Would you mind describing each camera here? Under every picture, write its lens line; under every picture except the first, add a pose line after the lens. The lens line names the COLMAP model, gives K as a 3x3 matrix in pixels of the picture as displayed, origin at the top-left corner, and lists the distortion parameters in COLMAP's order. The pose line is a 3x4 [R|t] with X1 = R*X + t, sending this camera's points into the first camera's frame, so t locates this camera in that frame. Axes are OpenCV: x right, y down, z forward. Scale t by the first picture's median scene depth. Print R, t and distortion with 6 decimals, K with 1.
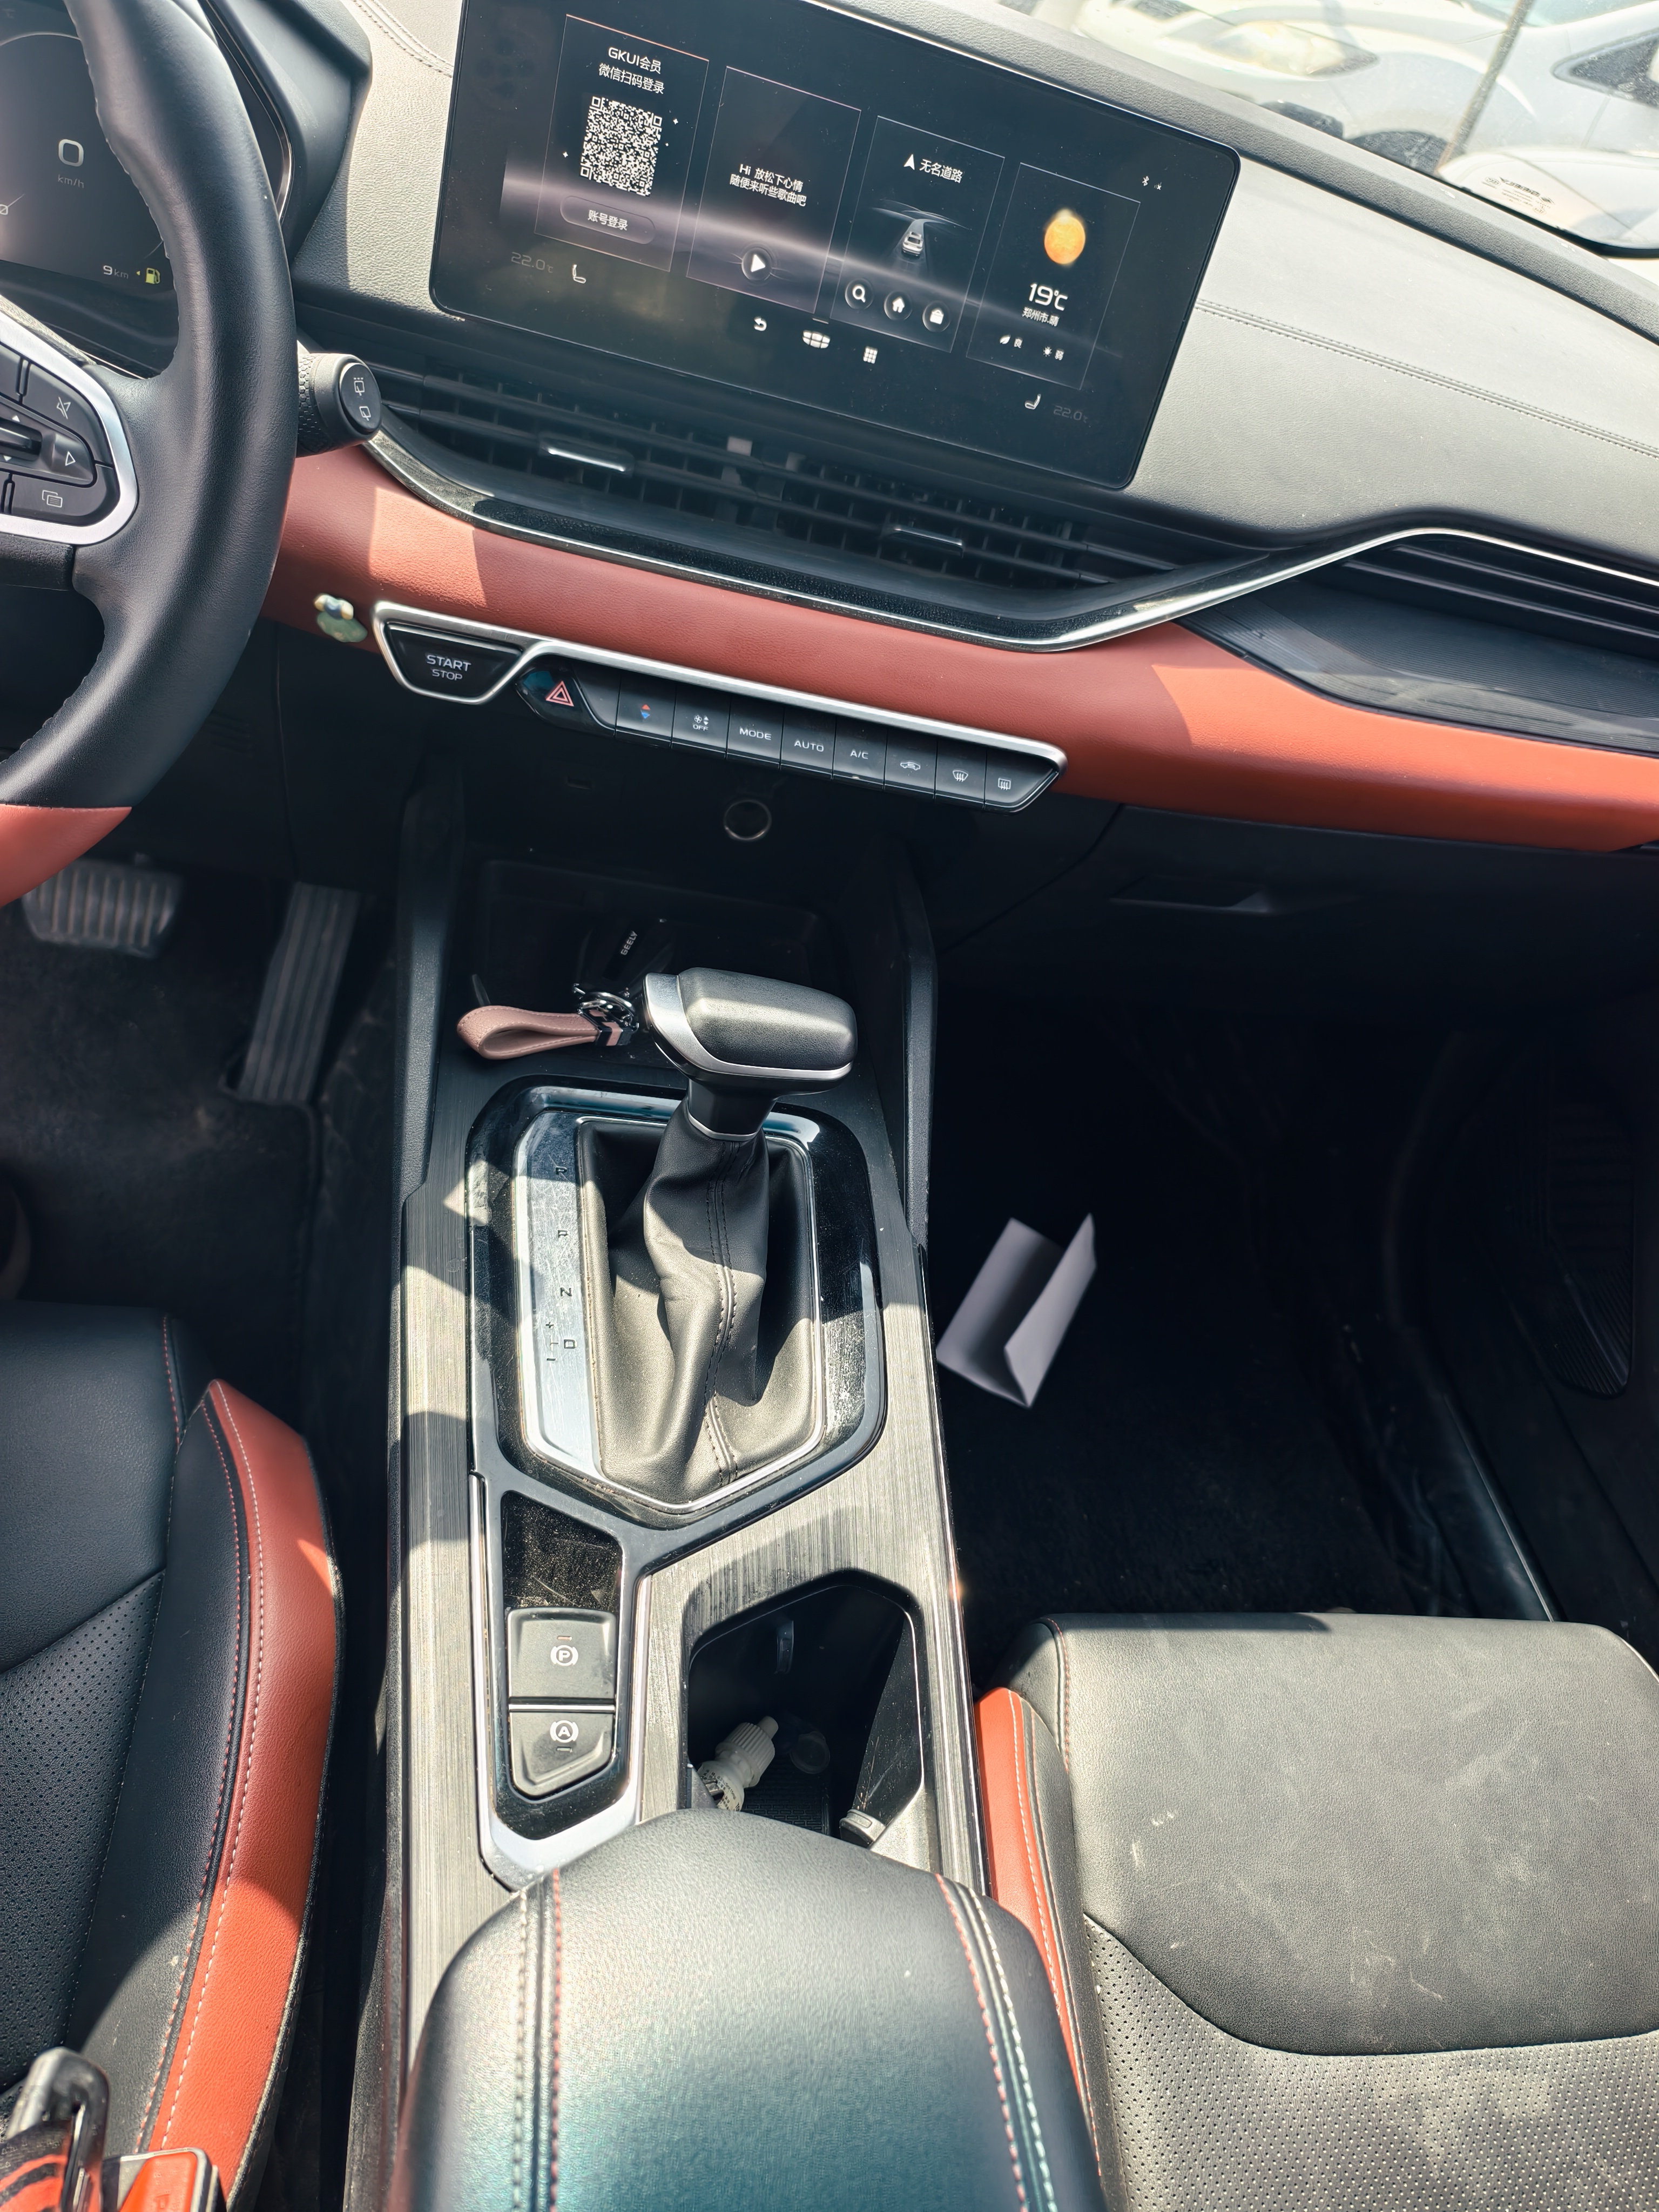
lens RADIAL K [[1575.2, 0, 829.5], [0, 1575.2, 1106.0], [0, 0, 1]] dist [-0.000277, -0.025145]
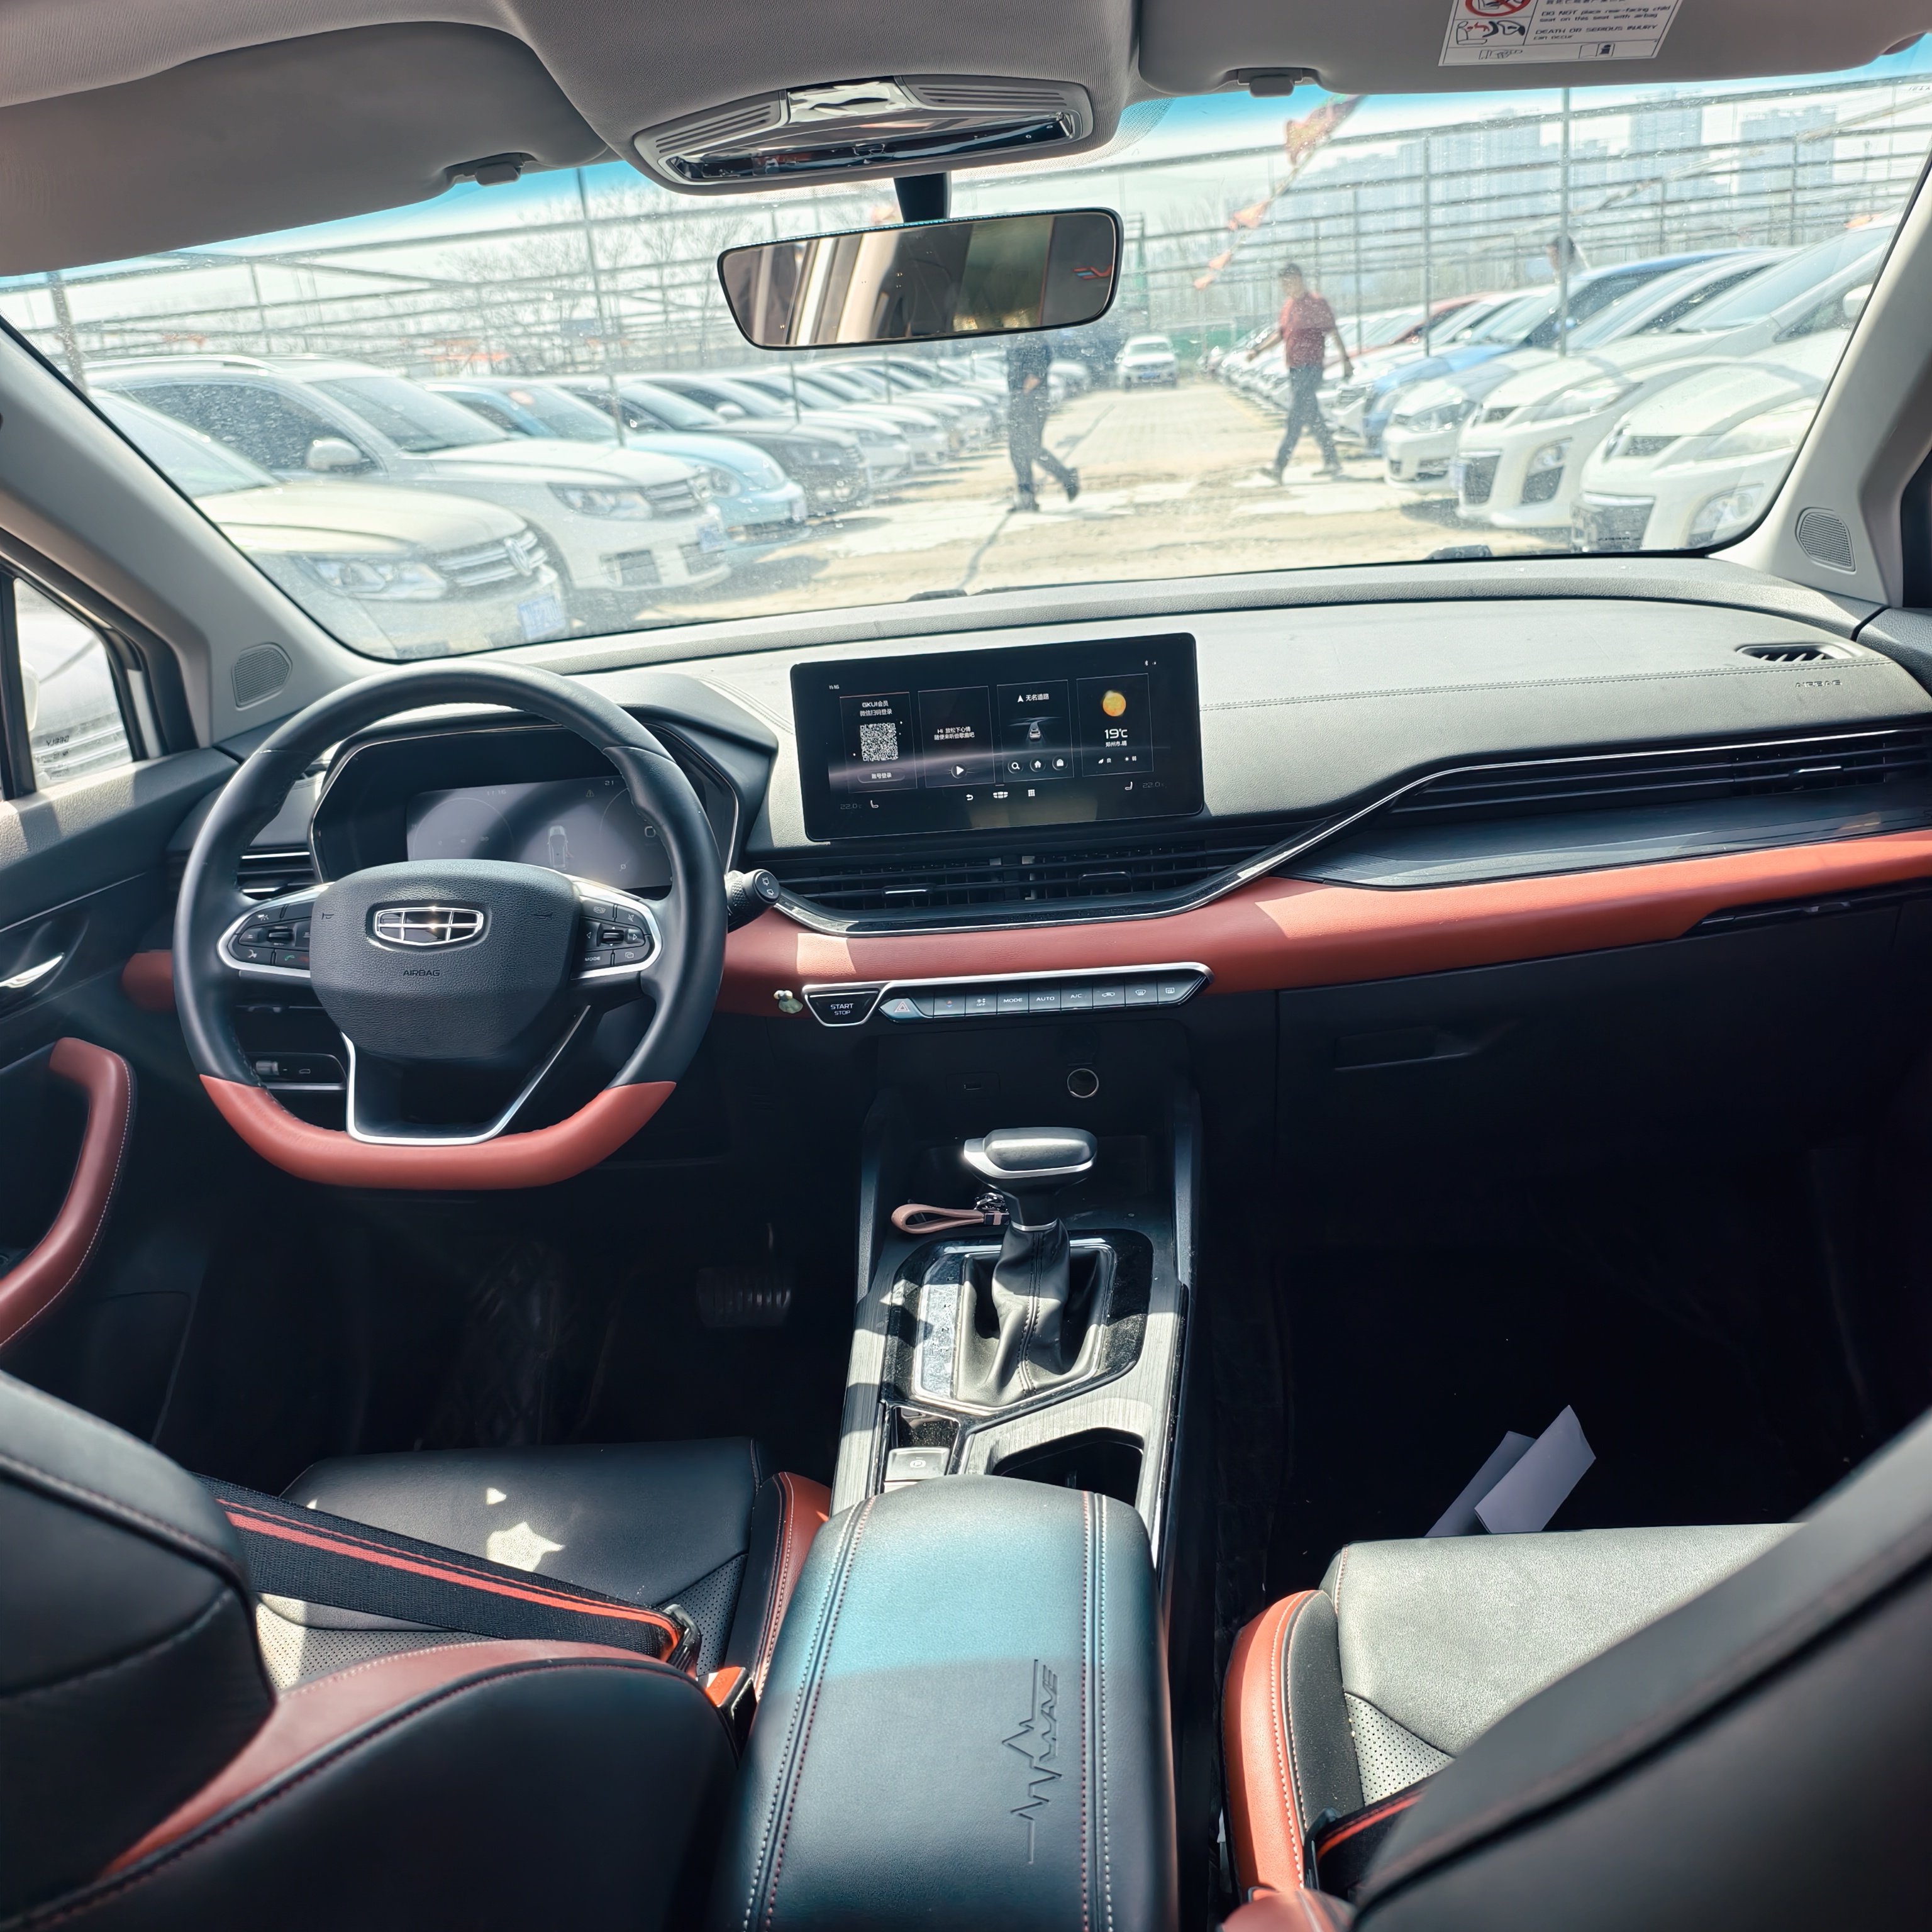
lens RADIAL K [[2060.4, 0, 966.0], [0, 2060.4, 966.0], [0, 0, 1]] dist [-0.001223, -0.008439]
pose [[0.893676, -0.292897, -0.339934, 0.718757], [0.117977, 0.884295, -0.451778, 0.780255], [0.432926, 0.363639, 0.824828, -0.942885]]
